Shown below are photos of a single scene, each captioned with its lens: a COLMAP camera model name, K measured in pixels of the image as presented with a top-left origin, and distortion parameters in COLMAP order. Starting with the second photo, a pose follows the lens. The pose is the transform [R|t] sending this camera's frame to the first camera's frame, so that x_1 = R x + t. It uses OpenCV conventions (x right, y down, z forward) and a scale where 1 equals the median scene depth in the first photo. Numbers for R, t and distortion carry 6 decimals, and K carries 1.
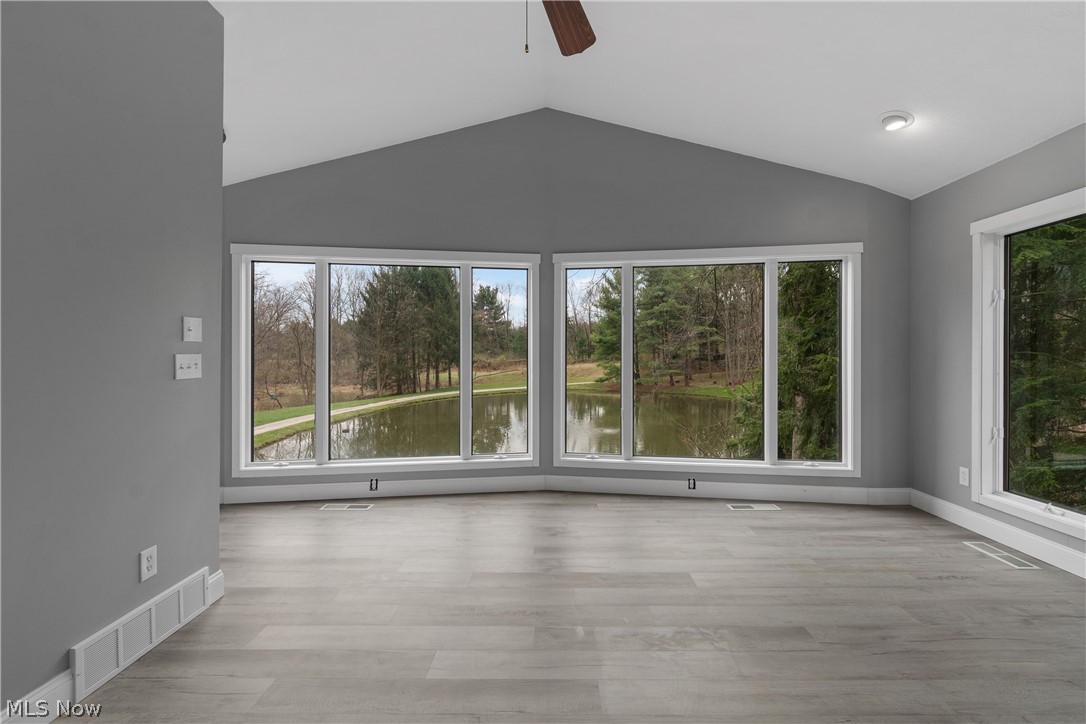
lens RADIAL K [[483.5, 0, 551.1], [0, 483.5, 352.0], [0, 0, 1]] dist [0.001069, -0.000521]
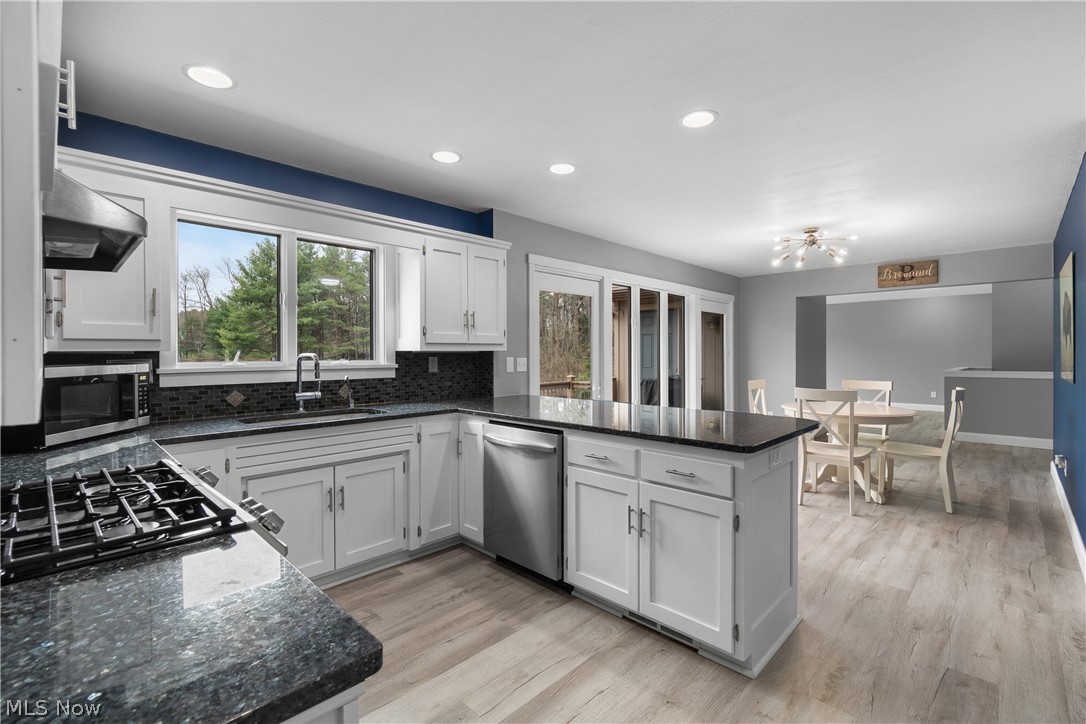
lens RADIAL K [[483.5, 0, 558.2], [0, 483.5, 356.5], [0, 0, 1]] dist [0.001069, -0.000521]
pose [[0.683827, -0.005068, 0.729627, -0.147706], [-0.003506, 0.999942, 0.010231, -0.000770], [-0.729636, -0.009555, 0.683769, -0.017107]]
